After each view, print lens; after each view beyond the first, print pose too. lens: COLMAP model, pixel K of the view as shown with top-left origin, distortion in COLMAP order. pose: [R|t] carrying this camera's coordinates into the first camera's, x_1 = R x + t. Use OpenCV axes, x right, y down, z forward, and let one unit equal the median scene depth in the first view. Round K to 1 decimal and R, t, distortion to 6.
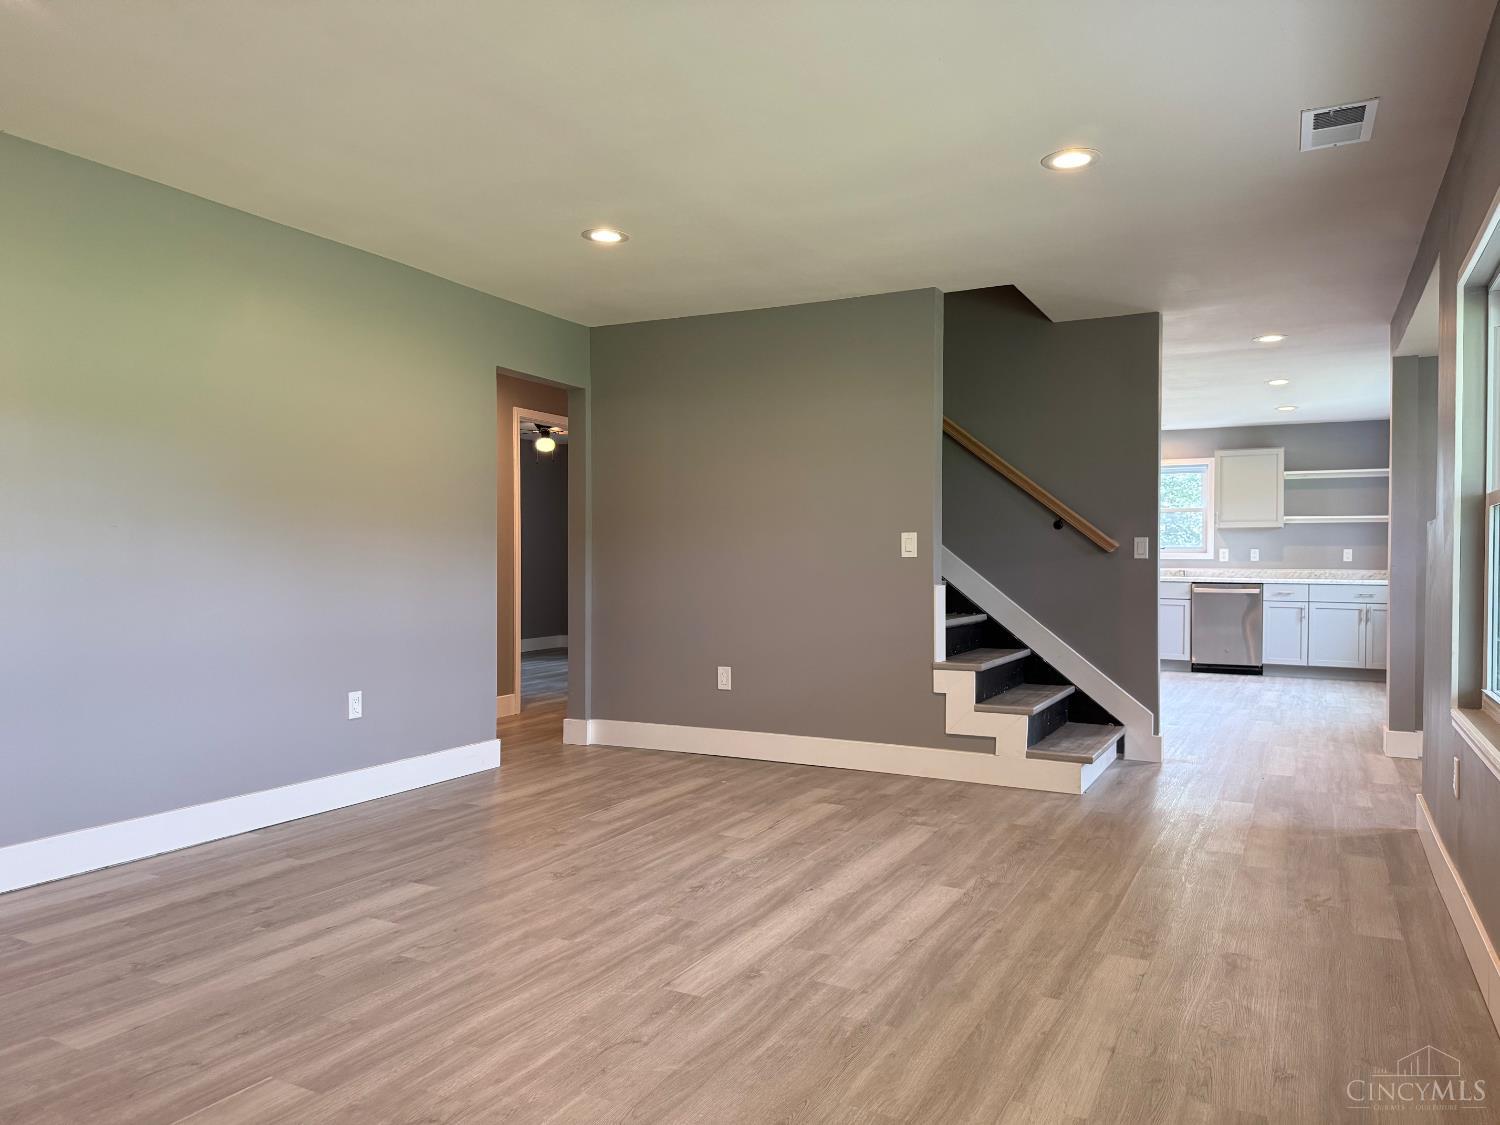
lens RADIAL K [[1044.1, 0, 738.9], [0, 1044.1, 556.5], [0, 0, 1]] dist [0.114846, -0.183469]
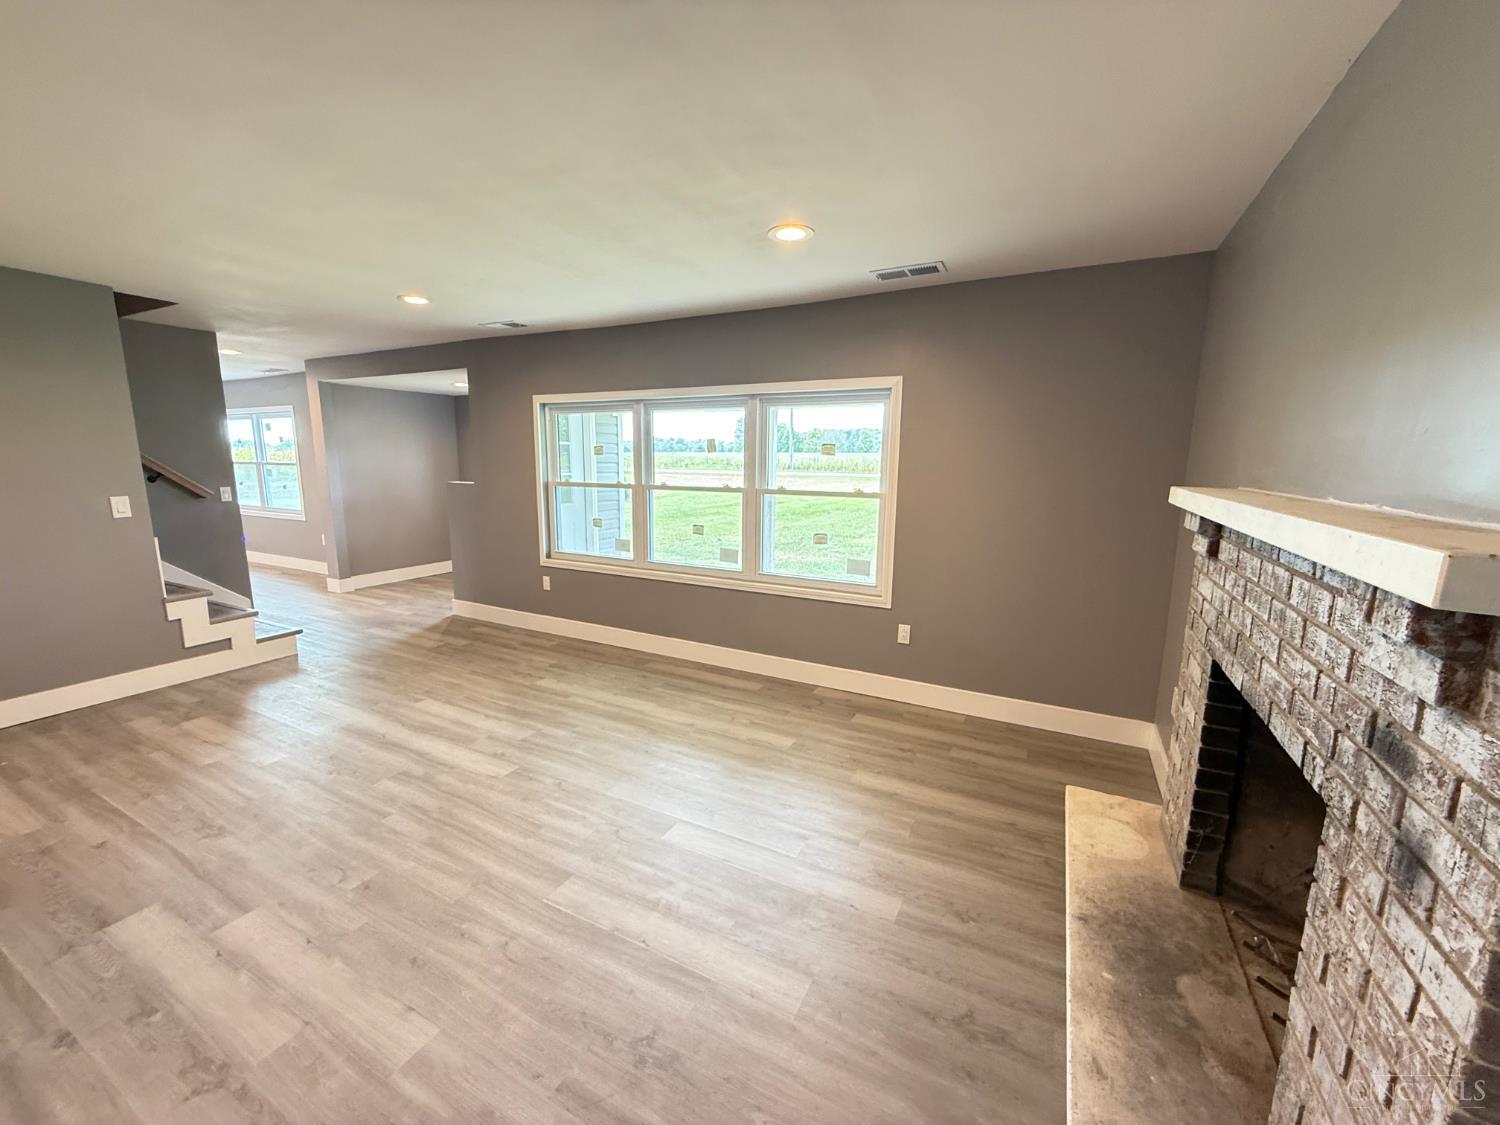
lens RADIAL K [[602.4, 0, 746.6], [0, 602.4, 565.3], [0, 0, 1]] dist [0.000582, 0.000309]
pose [[-0.003403, -0.178820, 0.983876, -0.808910], [-0.008904, 0.983848, 0.178785, -0.115184], [-0.999955, -0.008152, -0.004940, 0.451212]]
